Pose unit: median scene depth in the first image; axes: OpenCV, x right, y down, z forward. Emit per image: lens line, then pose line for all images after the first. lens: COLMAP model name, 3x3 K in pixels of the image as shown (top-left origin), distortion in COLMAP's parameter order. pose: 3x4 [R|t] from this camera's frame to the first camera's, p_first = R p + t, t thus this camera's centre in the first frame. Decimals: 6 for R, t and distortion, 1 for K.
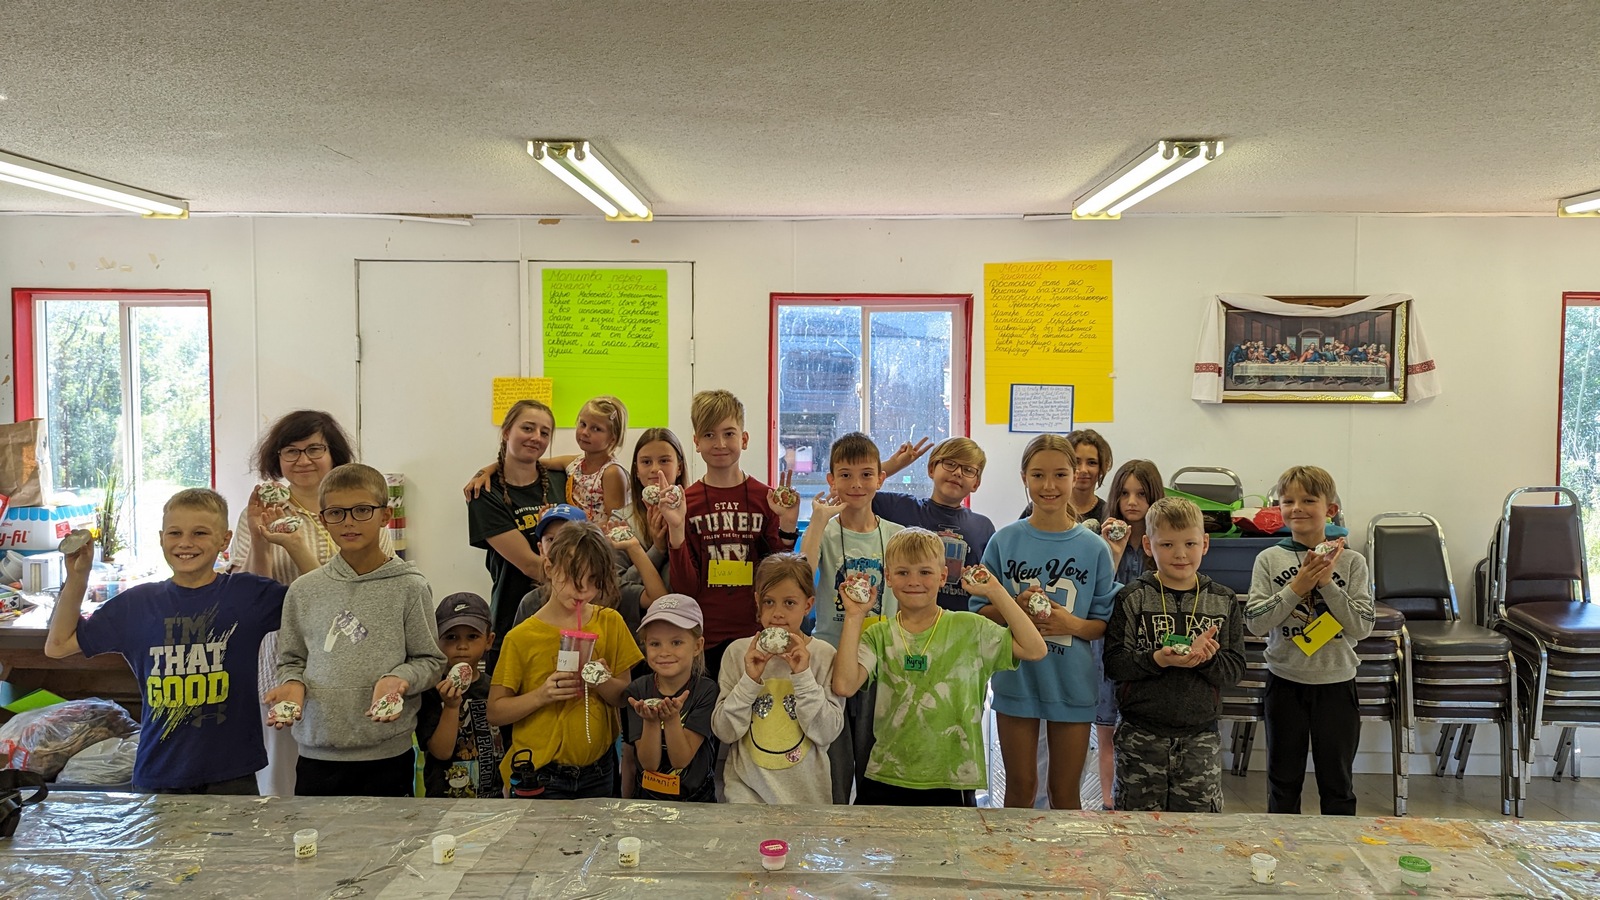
lens RADIAL K [[1159.2, 0, 785.9], [0, 1159.2, 436.6], [0, 0, 1]] dist [0.066987, -0.057603]
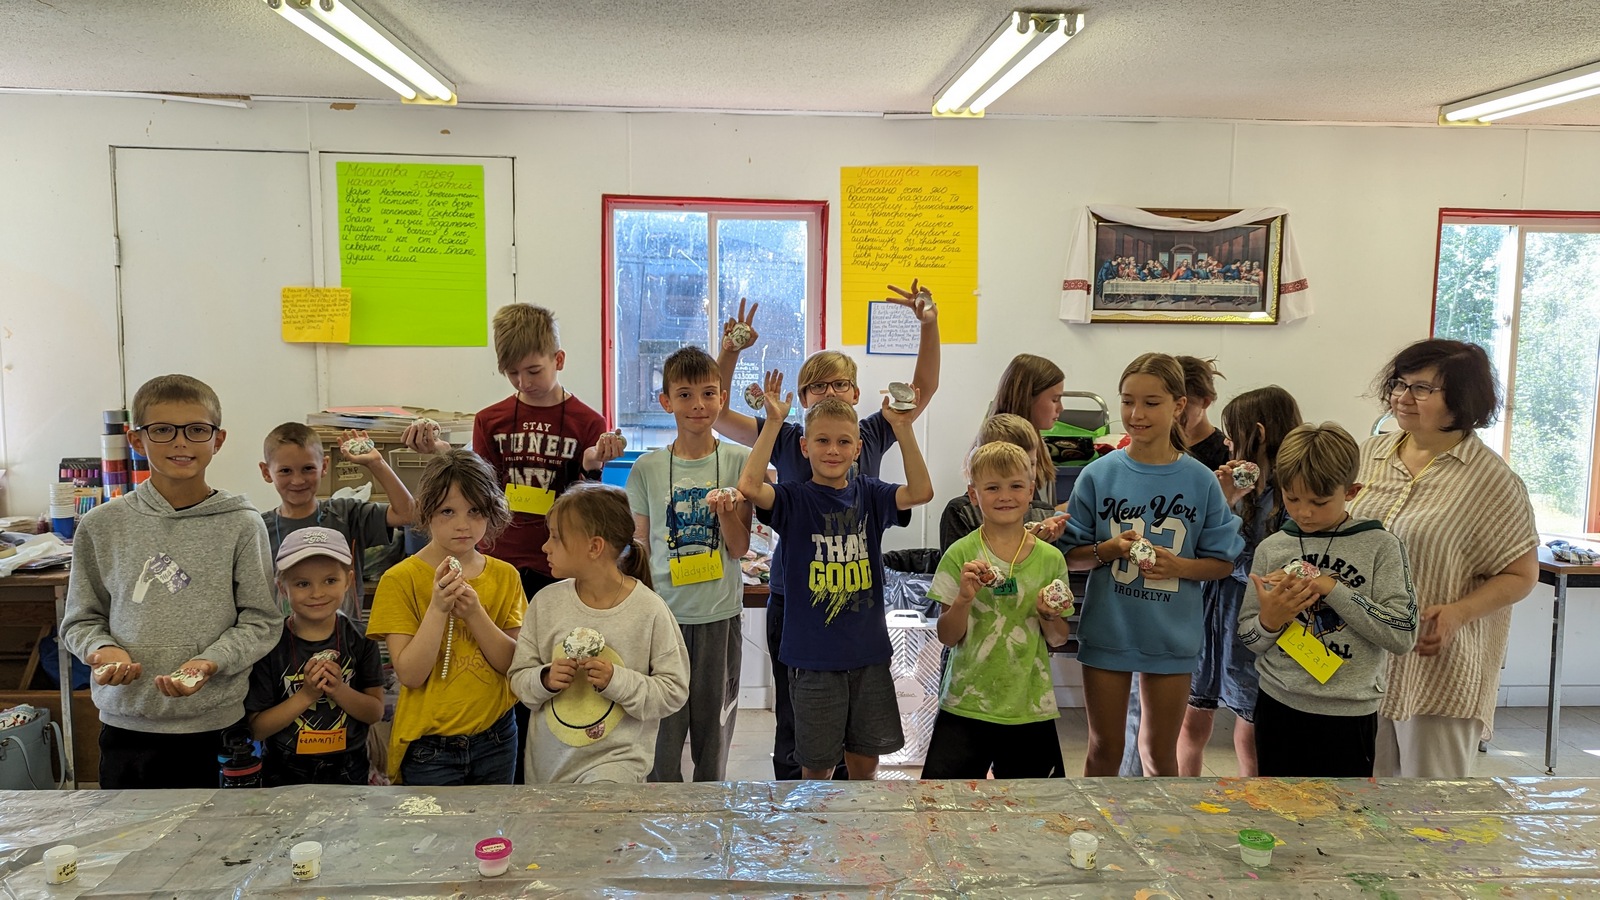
lens RADIAL K [[1159.2, 0, 794.0], [0, 1159.2, 444.0], [0, 0, 1]] dist [0.066987, -0.057603]
pose [[0.996121, -0.002097, 0.087975, 0.053860], [-0.003459, 0.998010, 0.062956, 0.010217], [-0.087932, -0.063016, 0.994131, 0.086218]]
